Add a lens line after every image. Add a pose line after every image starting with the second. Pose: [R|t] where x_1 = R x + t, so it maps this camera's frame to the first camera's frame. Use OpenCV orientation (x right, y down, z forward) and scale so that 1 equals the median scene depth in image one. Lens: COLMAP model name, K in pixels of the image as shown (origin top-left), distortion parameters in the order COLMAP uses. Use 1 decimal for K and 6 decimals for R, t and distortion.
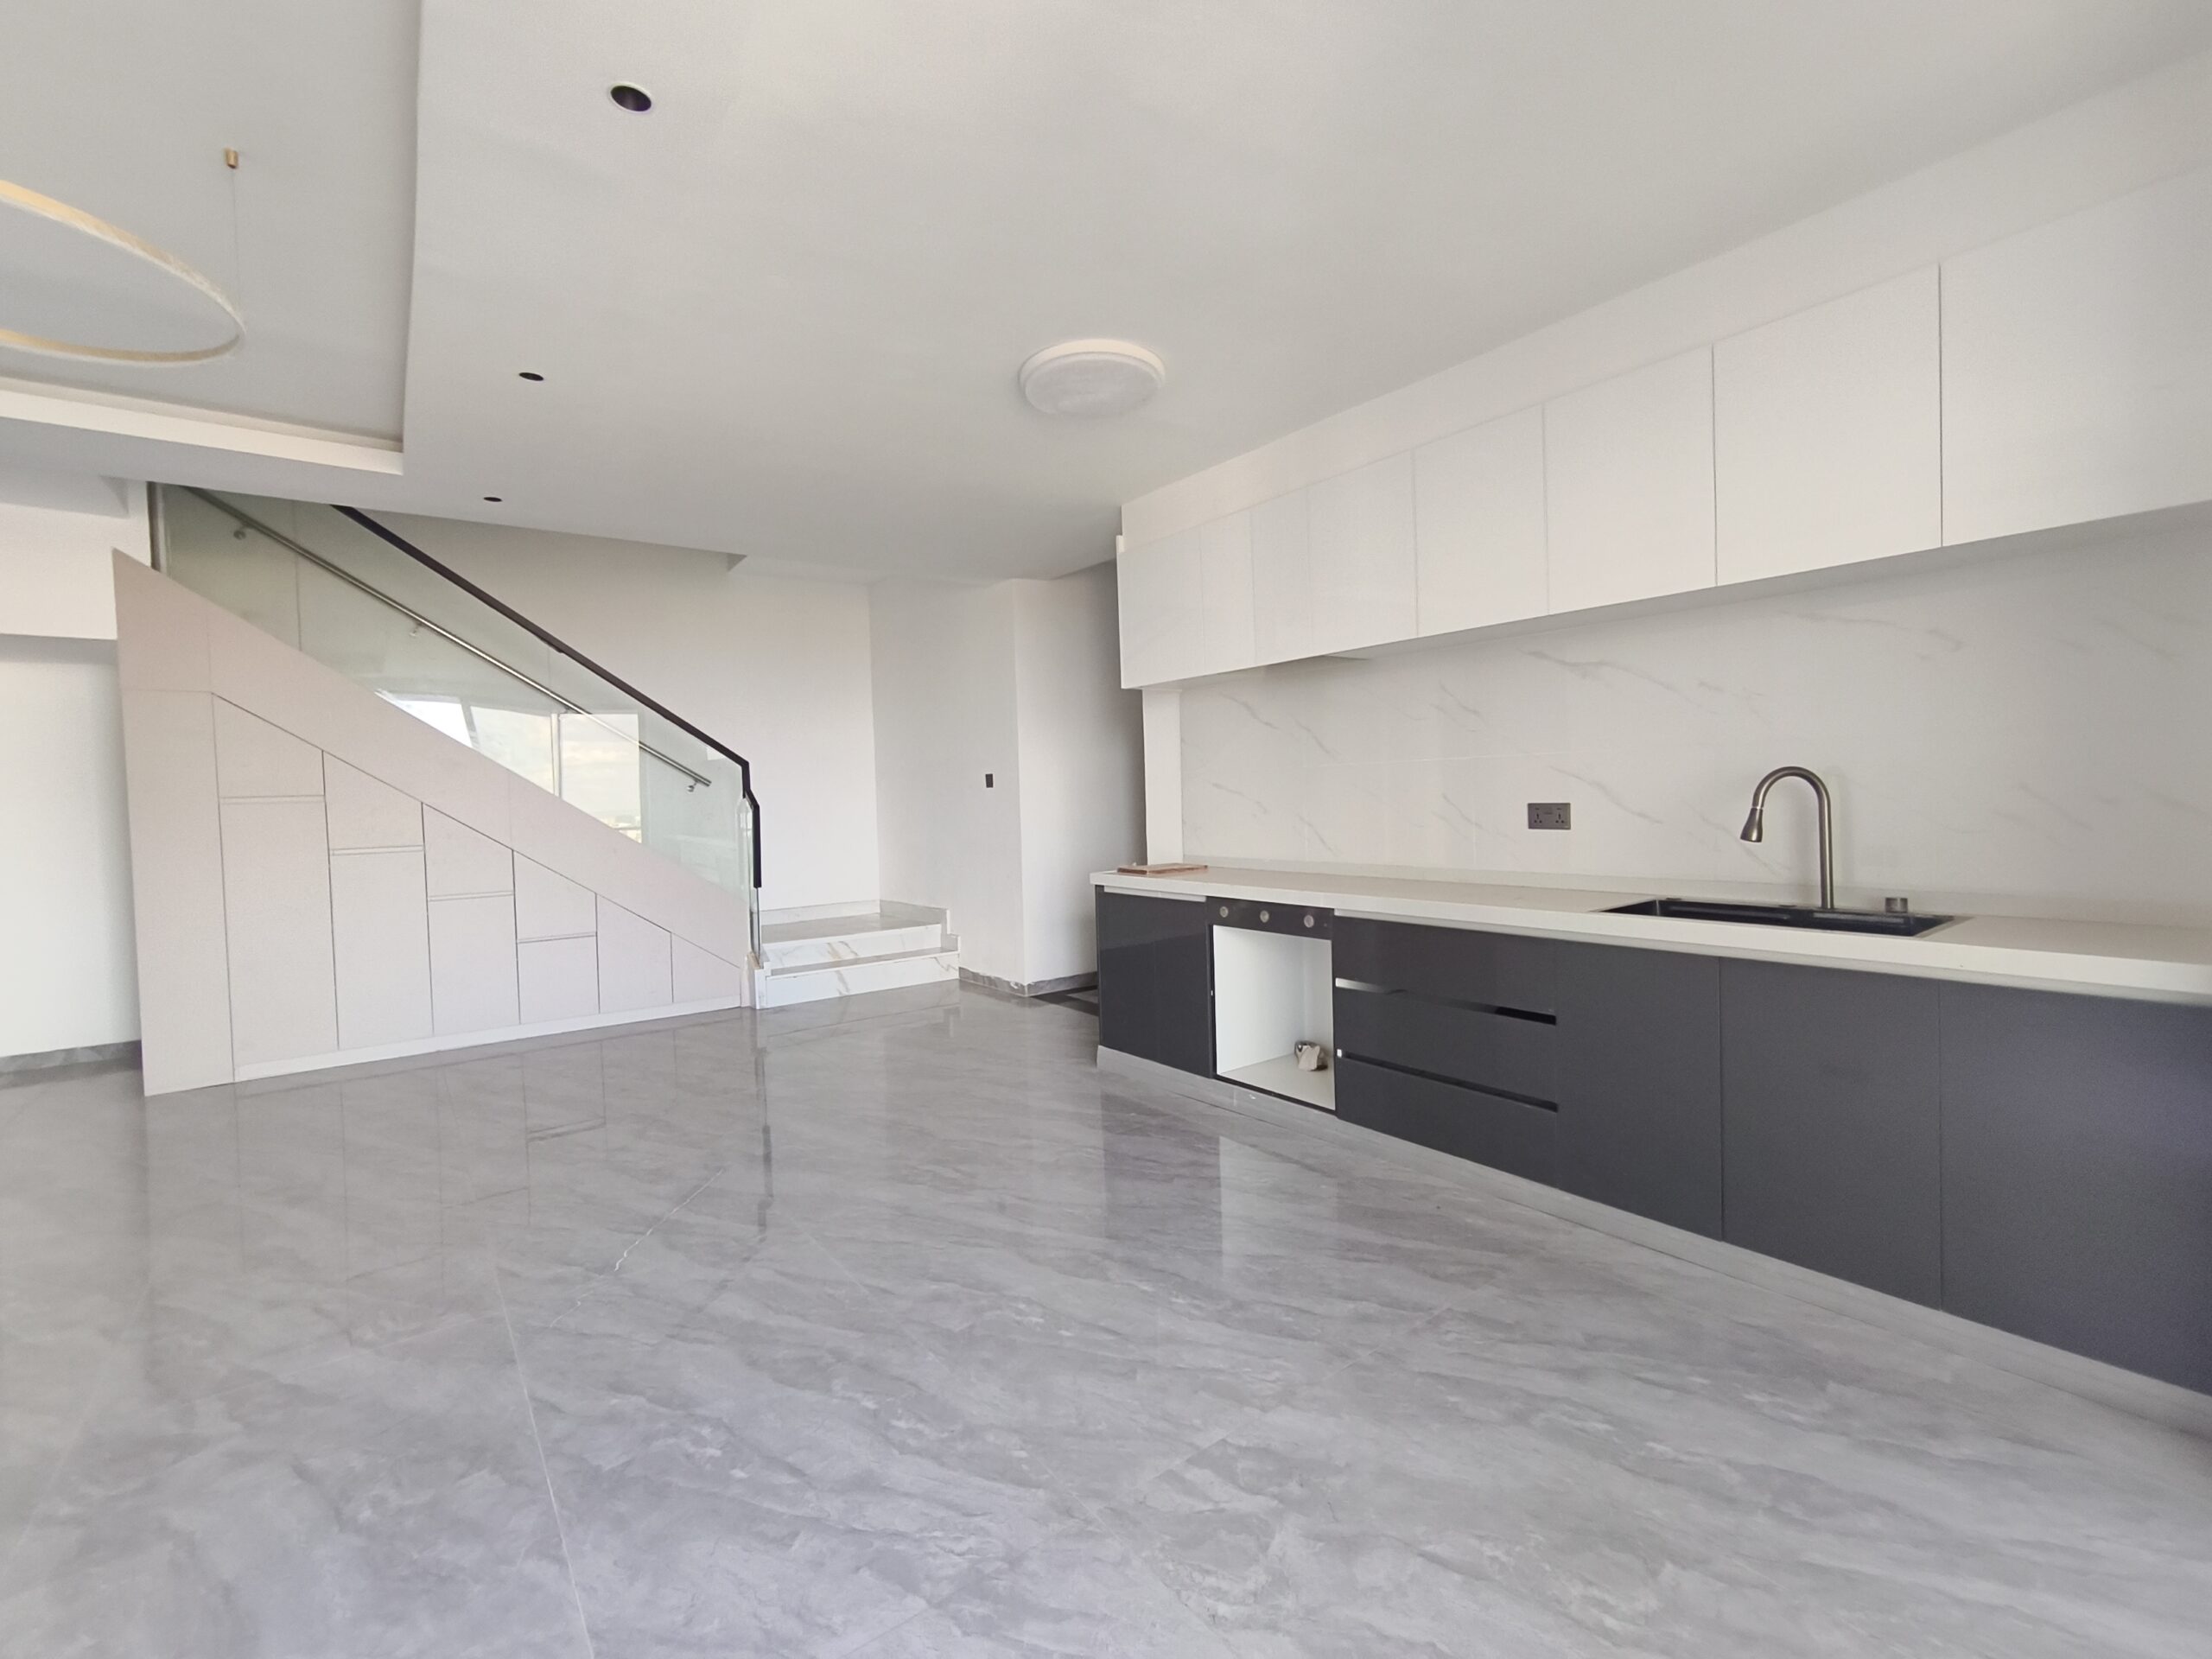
lens RADIAL K [[969.0, 0, 1110.1], [0, 969.0, 817.3], [0, 0, 1]] dist [0.004020, 0.000398]
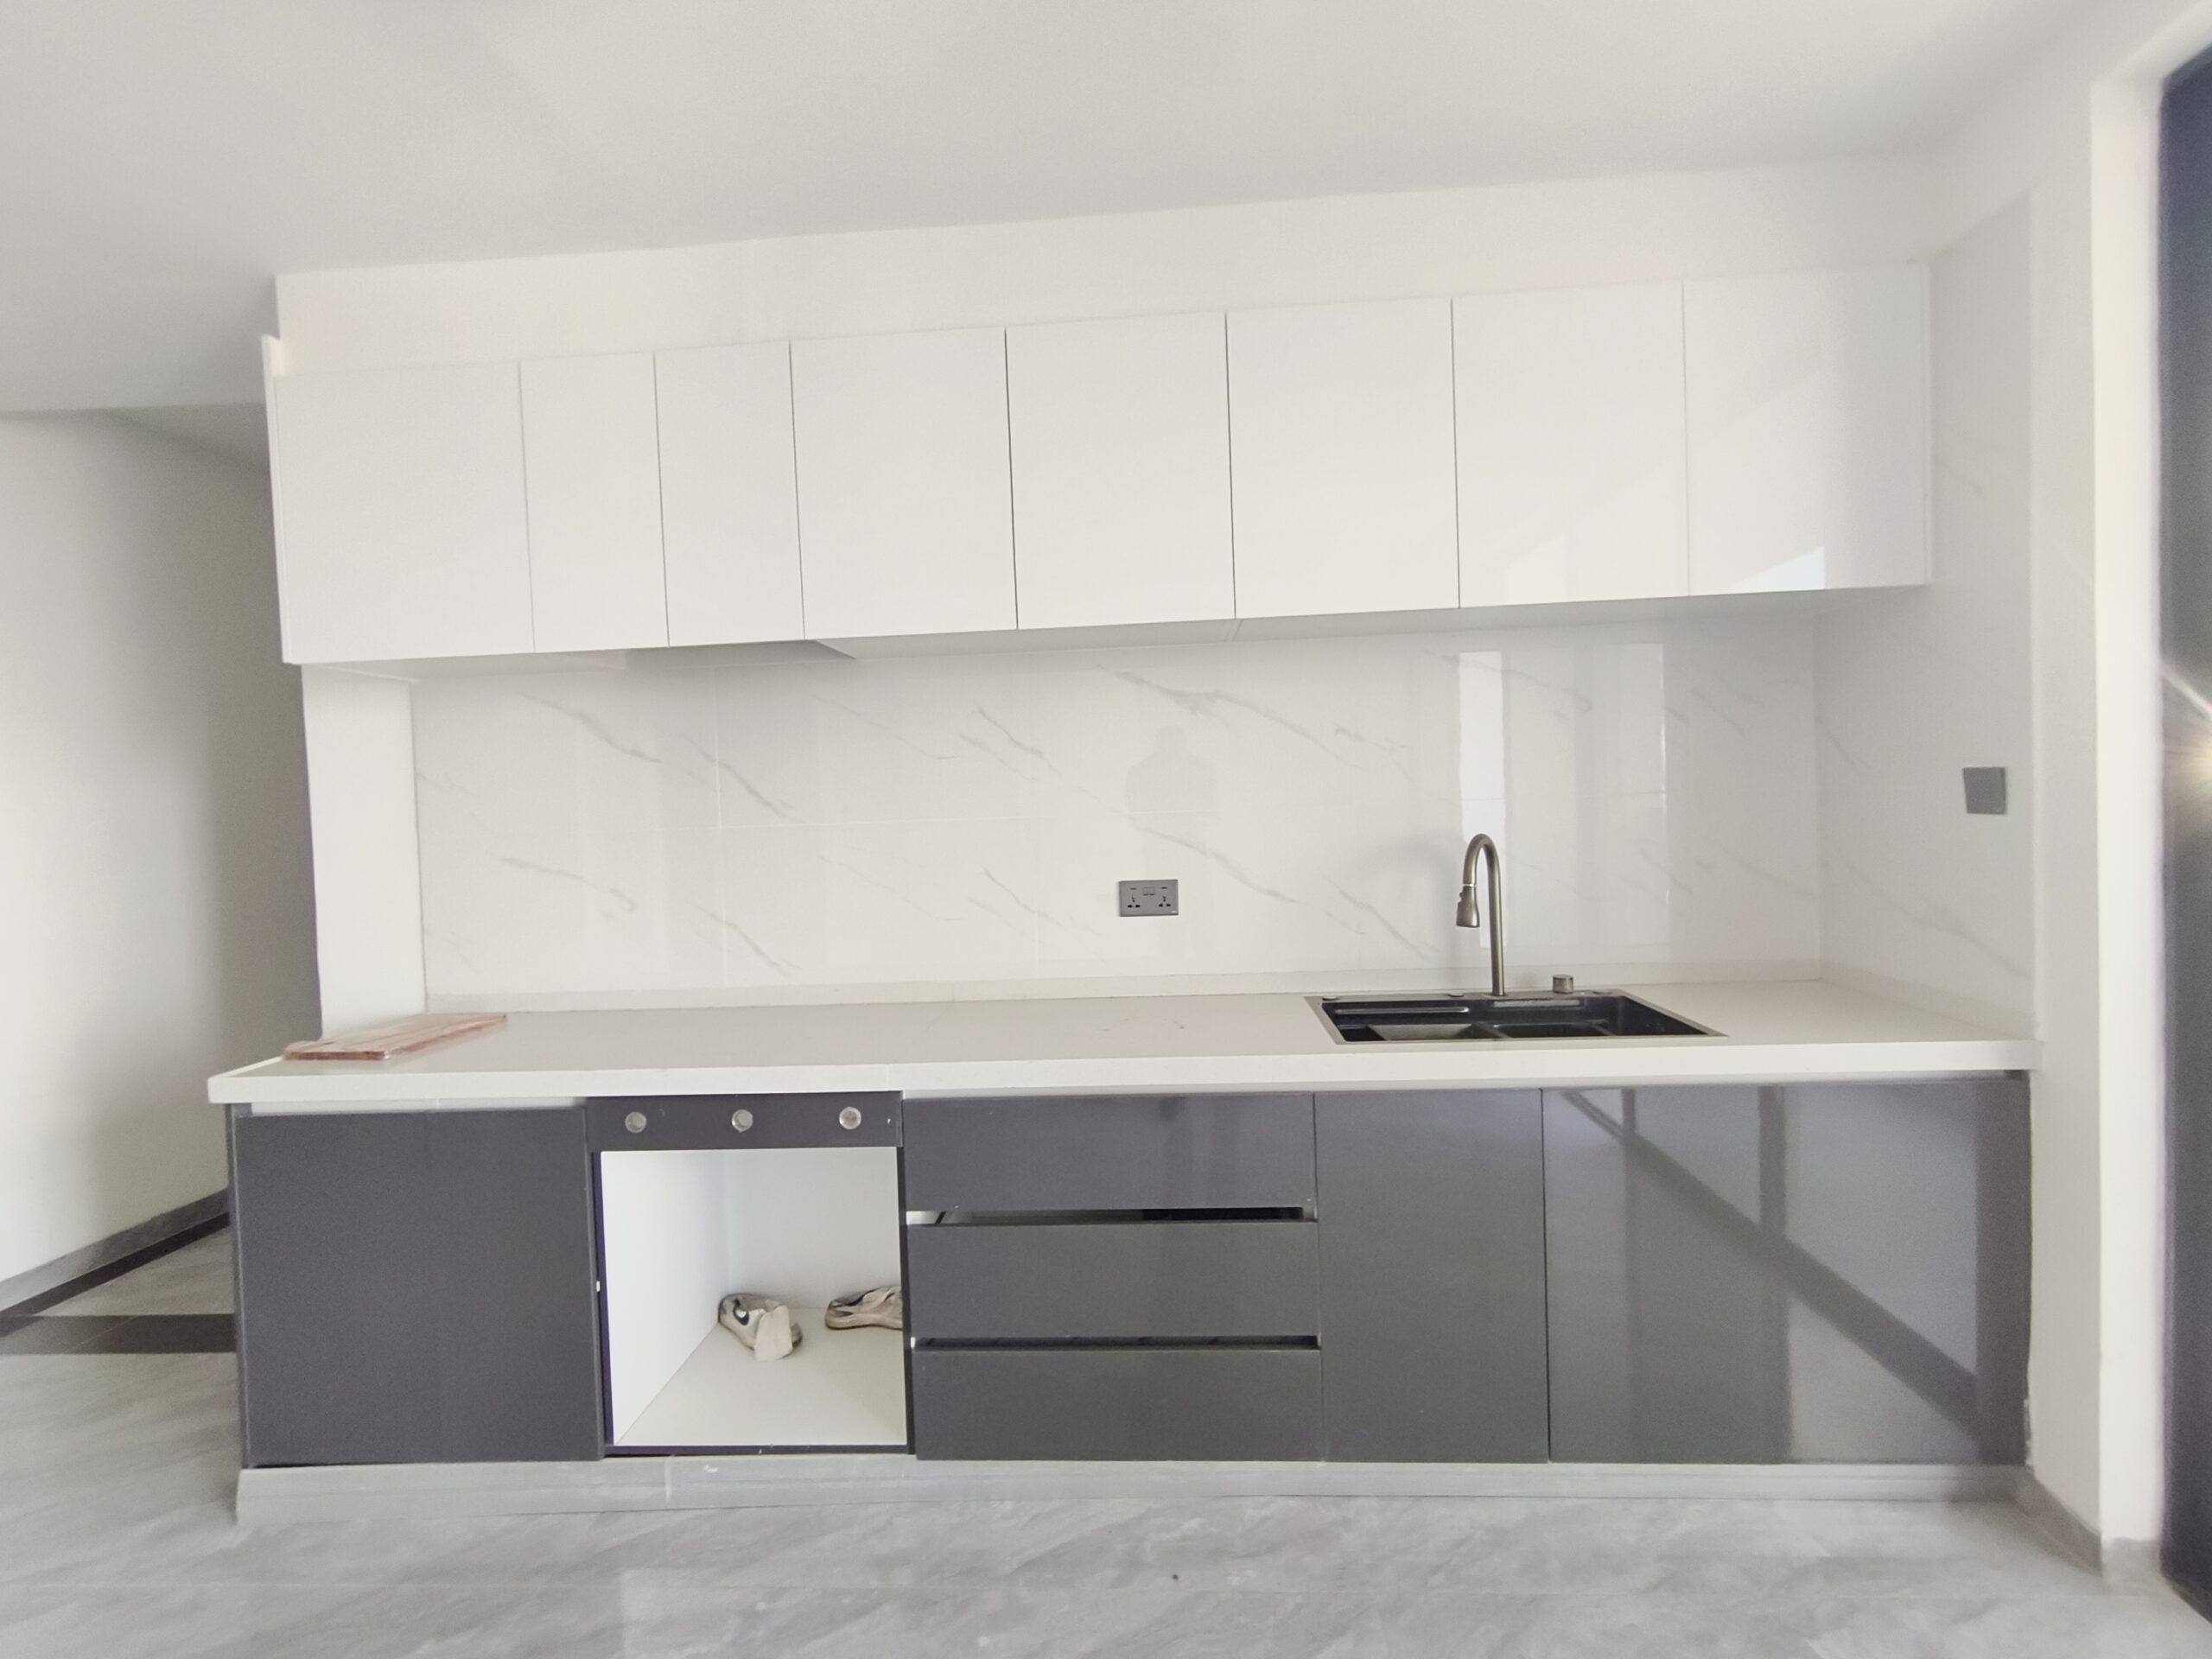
lens RADIAL K [[960.9, 0, 1109.8], [0, 960.9, 819.8], [0, 0, 1]] dist [0.000274, 0.008208]
pose [[0.650432, -0.016176, 0.759392, -0.129701], [0.037988, 0.999215, -0.011252, -0.059409], [-0.758614, 0.036166, 0.650536, 0.612527]]
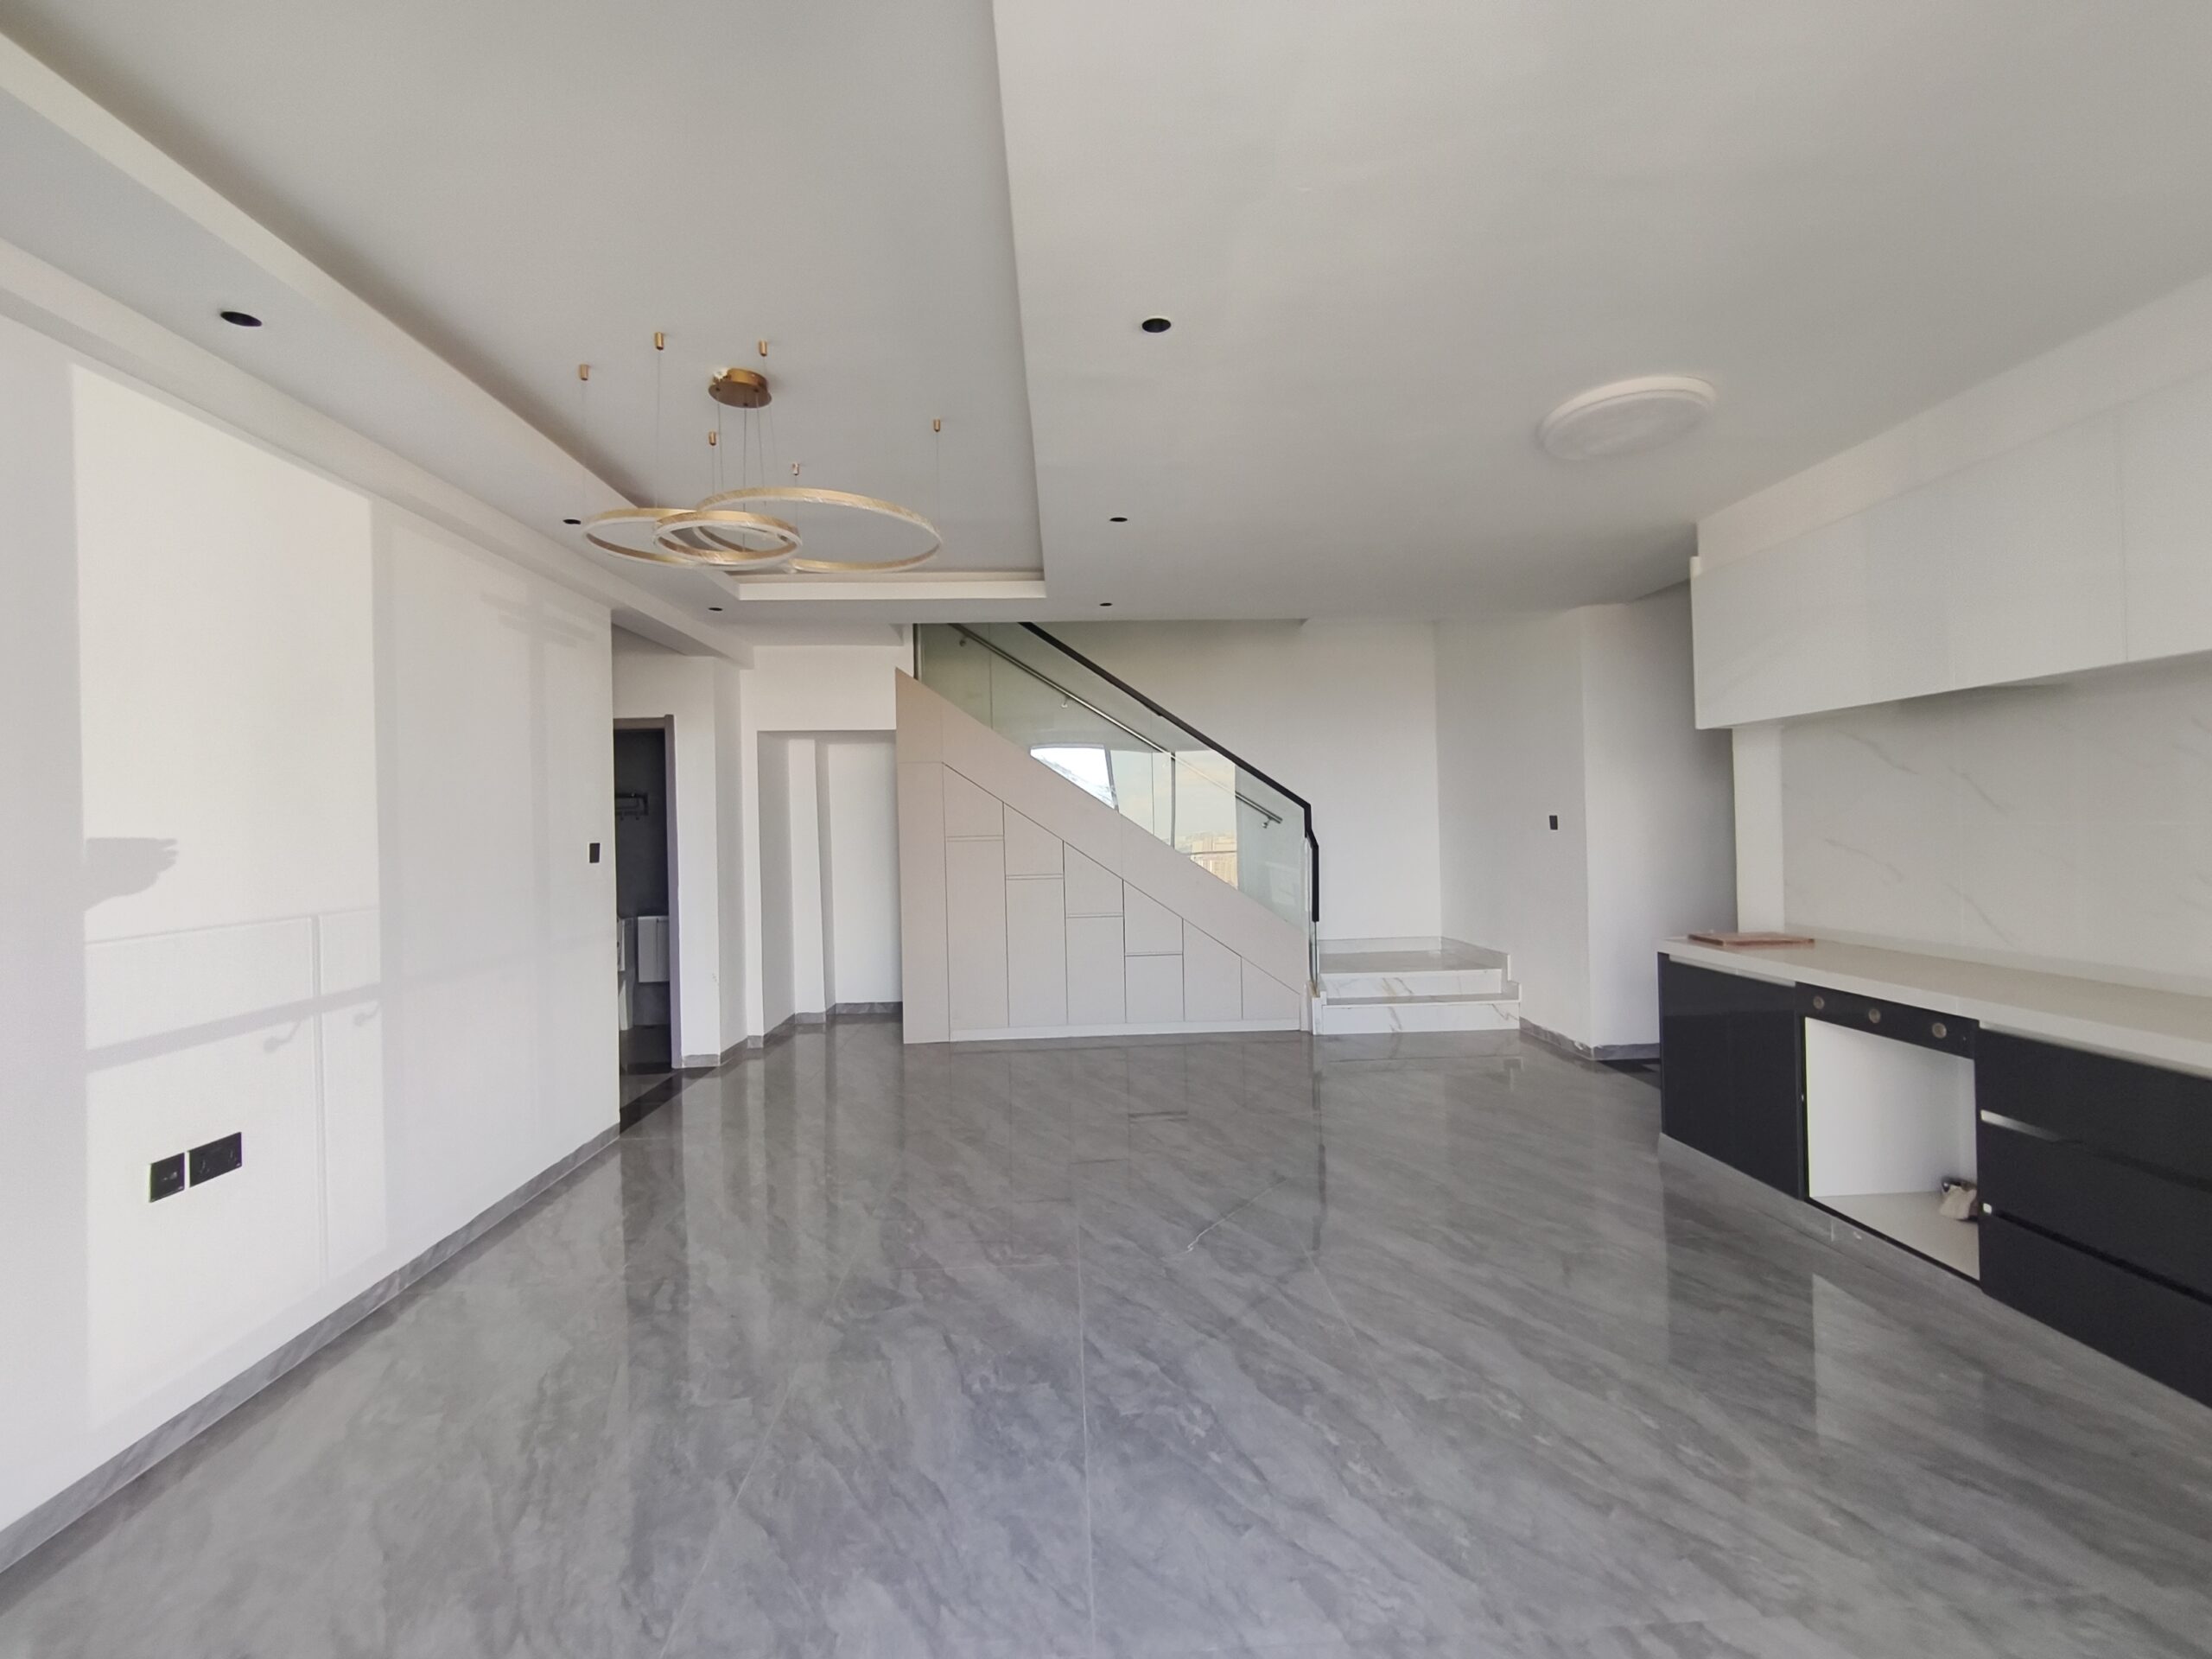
lens RADIAL K [[972.4, 0, 1114.8], [0, 972.4, 818.2], [0, 0, 1]] dist [0.002328, -0.000120]
pose [[0.829219, 0.006392, -0.558887, 0.106800], [-0.015054, 0.999827, -0.010901, -0.054338], [0.558721, 0.017453, 0.829172, -0.040766]]
